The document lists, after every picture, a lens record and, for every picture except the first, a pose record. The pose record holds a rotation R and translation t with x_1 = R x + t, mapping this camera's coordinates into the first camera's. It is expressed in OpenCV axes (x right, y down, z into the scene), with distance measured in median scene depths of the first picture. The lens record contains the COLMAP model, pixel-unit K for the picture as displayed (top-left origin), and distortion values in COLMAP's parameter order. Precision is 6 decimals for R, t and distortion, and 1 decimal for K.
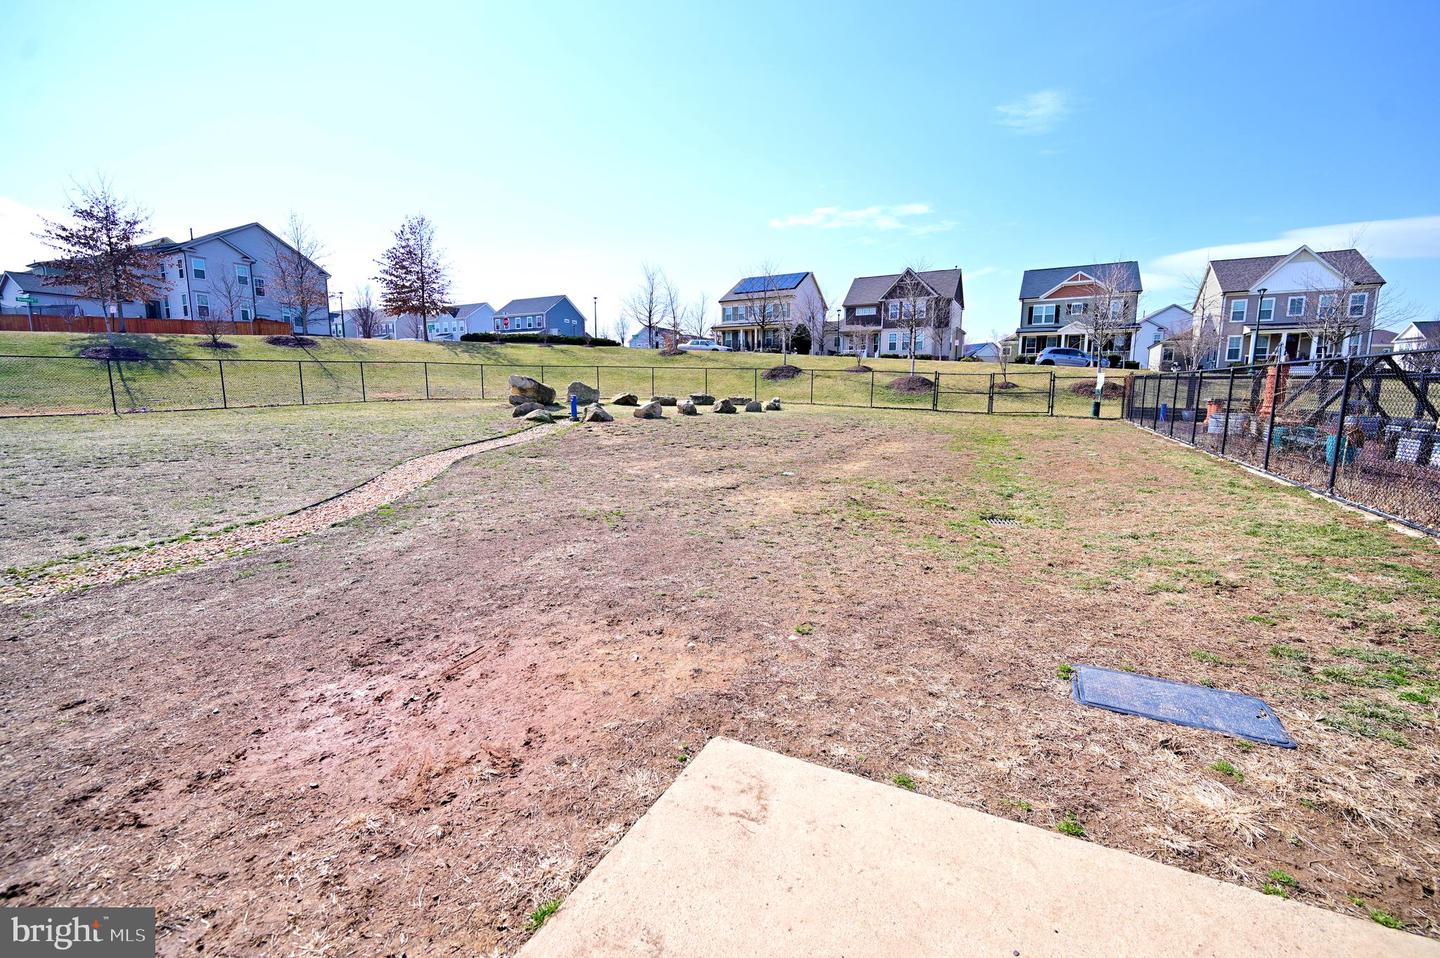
lens RADIAL K [[581.5, 0, 729.1], [0, 581.5, 486.6], [0, 0, 1]] dist [-0.016805, 0.000011]
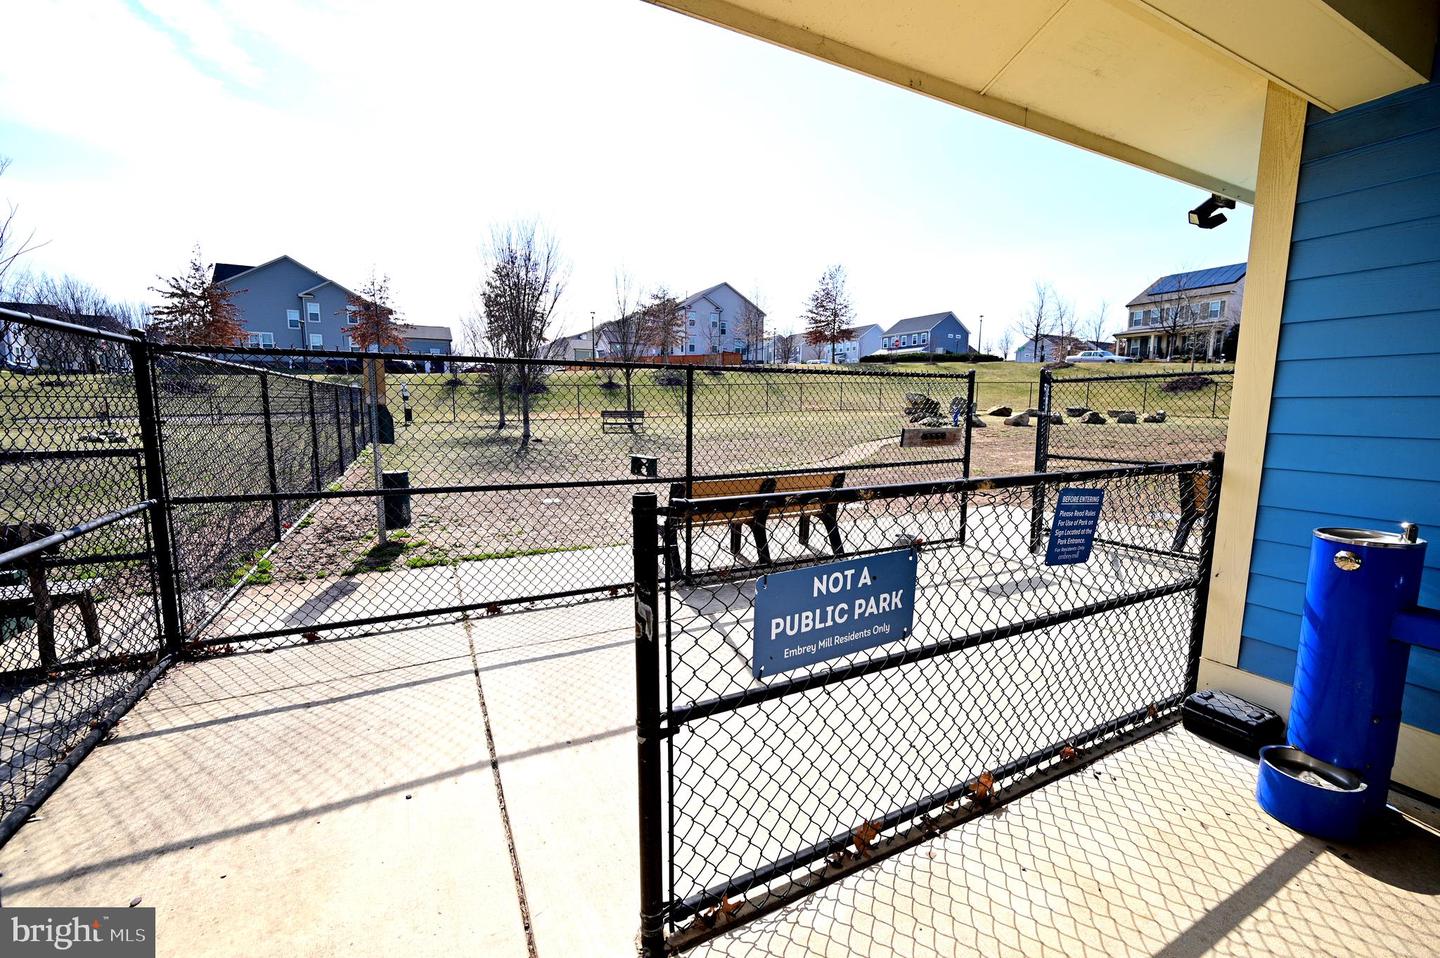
lens RADIAL K [[581.5, 0, 722.2], [0, 581.5, 487.0], [0, 0, 1]] dist [-0.016805, 0.000011]
pose [[0.808831, 0.082262, -0.582259, 0.028501], [-0.094155, 0.995509, 0.009853, 0.020444], [0.580454, 0.046853, 0.812944, -0.124630]]
